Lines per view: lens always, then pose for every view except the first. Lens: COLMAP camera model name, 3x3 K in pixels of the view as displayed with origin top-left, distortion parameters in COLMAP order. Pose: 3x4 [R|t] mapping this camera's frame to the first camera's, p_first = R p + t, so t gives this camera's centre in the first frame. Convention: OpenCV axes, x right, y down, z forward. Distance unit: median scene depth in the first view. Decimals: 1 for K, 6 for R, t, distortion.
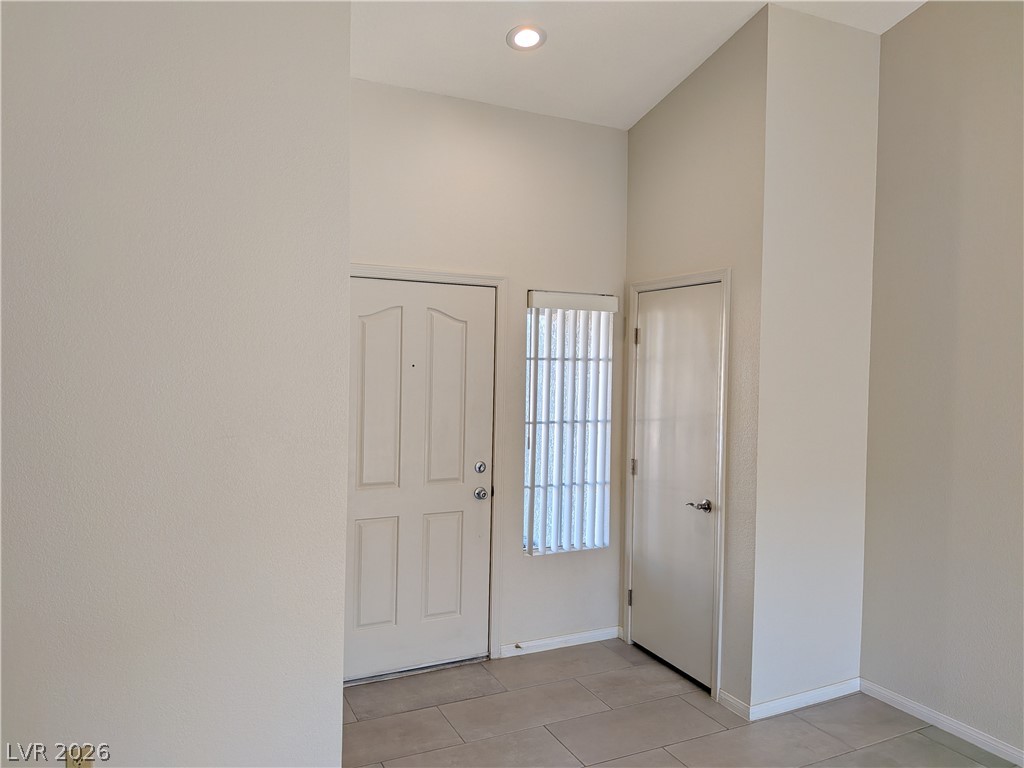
lens RADIAL K [[741.2, 0, 520.4], [0, 741.2, 370.1], [0, 0, 1]] dist [0.078025, -0.119507]
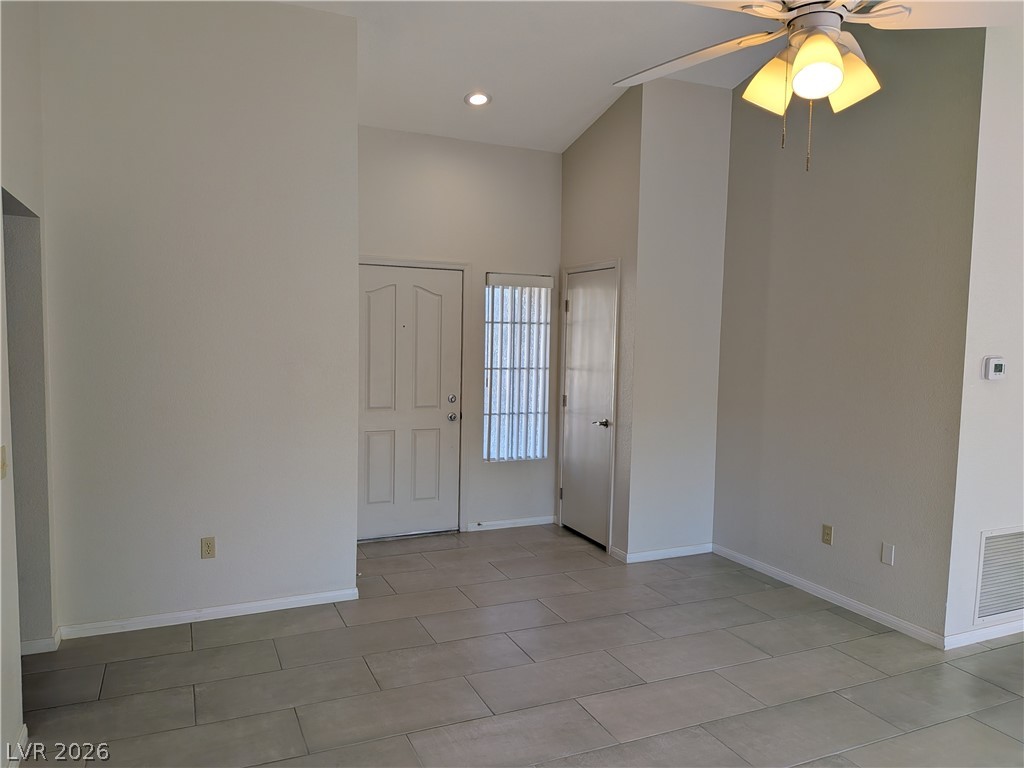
lens RADIAL K [[739.8, 0, 505.4], [0, 739.8, 384.9], [0, 0, 1]] dist [0.086423, -0.114915]
pose [[0.999232, 0.003736, -0.038997, 0.100006], [-0.001538, 0.998416, 0.056248, 0.024126], [0.039145, -0.056145, 0.997655, -0.395906]]
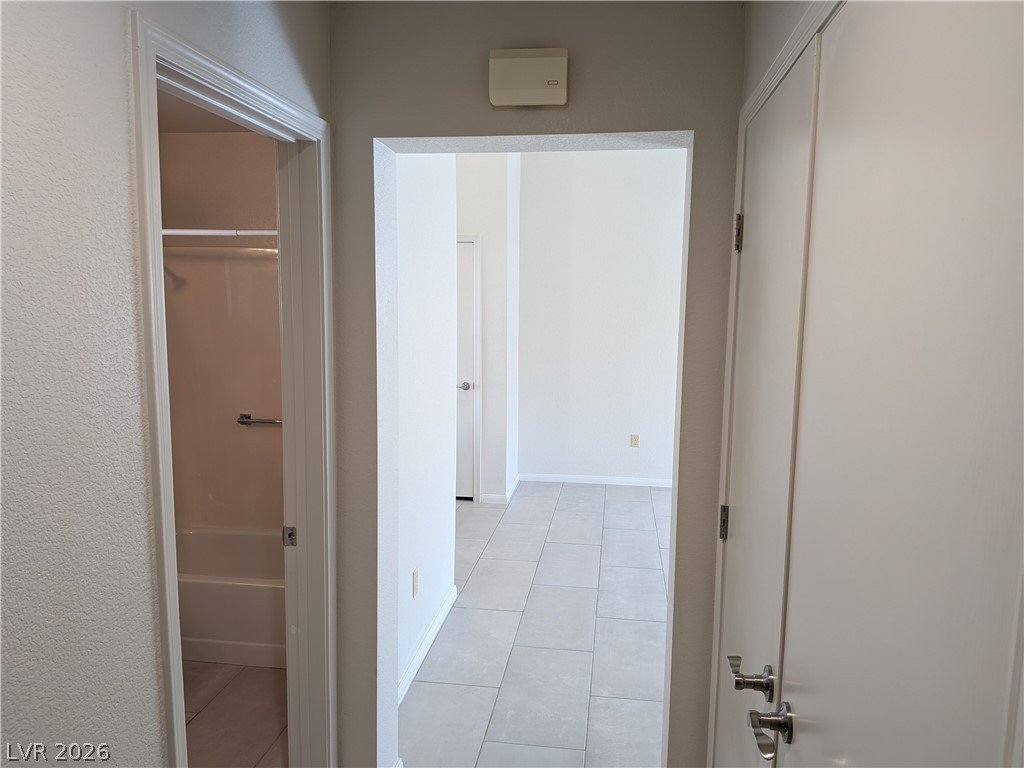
lens RADIAL K [[739.8, 0, 505.4], [0, 739.8, 384.9], [0, 0, 1]] dist [0.086423, -0.114915]
pose [[0.573562, -0.105848, 0.812295, -0.875028], [0.016324, 0.992897, 0.117855, -0.002643], [-0.819000, -0.054337, 0.571215, 0.034670]]
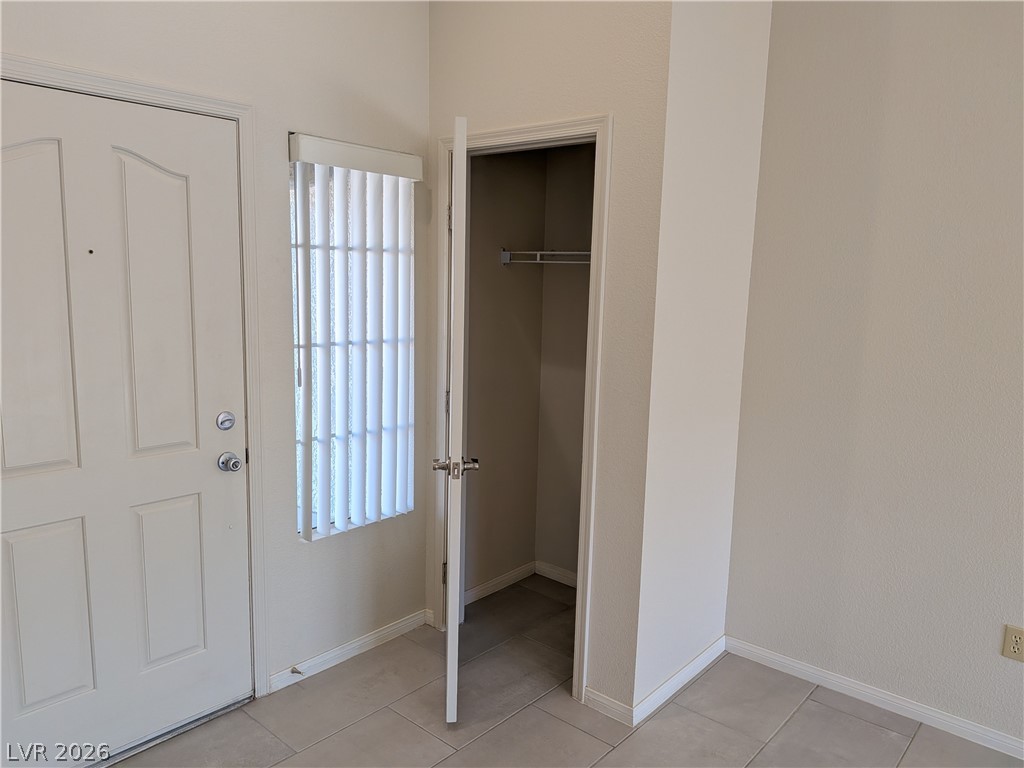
lens RADIAL K [[749.1, 0, 513.3], [0, 749.1, 386.9], [0, 0, 1]] dist [0.073871, -0.118524]
pose [[0.924125, -0.054889, 0.378128, -0.066774], [-0.001289, 0.989174, 0.146739, 0.009238], [-0.382089, -0.136092, 0.914050, 0.322244]]
